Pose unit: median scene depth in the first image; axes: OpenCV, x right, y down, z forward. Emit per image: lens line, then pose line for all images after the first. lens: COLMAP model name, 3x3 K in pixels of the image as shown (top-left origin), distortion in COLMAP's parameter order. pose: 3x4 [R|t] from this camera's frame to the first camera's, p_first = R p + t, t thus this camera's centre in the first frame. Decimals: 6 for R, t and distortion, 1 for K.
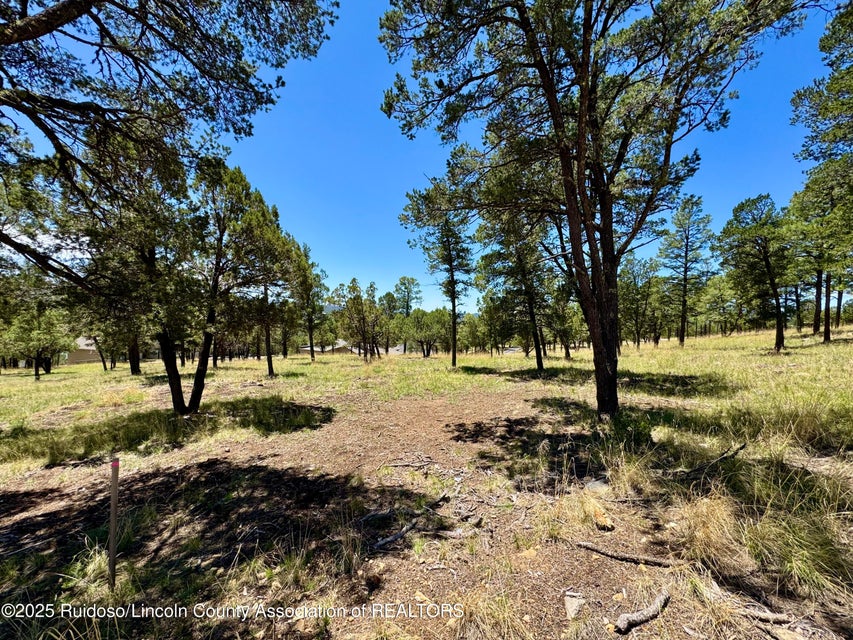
lens RADIAL K [[337.1, 0, 426.0], [0, 337.1, 321.2], [0, 0, 1]] dist [0.001848, 0.000080]
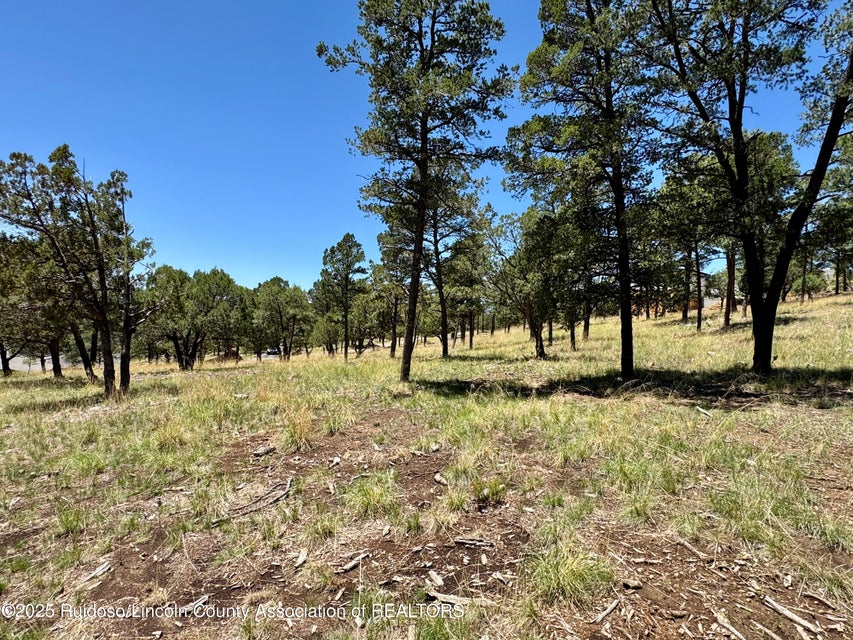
lens RADIAL K [[478.9, 0, 428.1], [0, 478.9, 315.8], [0, 0, 1]] dist [0.006986, 0.000558]
pose [[0.801104, 0.002421, 0.598520, -0.267053], [-0.007184, 0.999959, 0.005571, 0.046934], [-0.598482, -0.008763, 0.801088, 0.503858]]
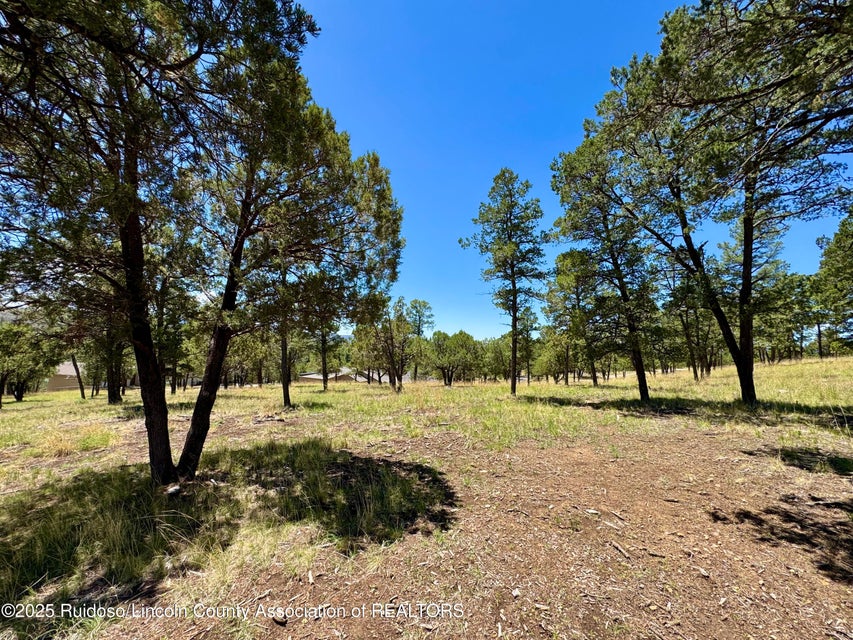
lens RADIAL K [[337.1, 0, 426.0], [0, 337.1, 326.1], [0, 0, 1]] dist [0.001848, 0.000080]
pose [[0.999882, 0.009107, 0.012335, -0.140535], [-0.008193, 0.997355, -0.072220, 0.028418], [-0.012960, 0.072110, 0.997312, 0.195264]]
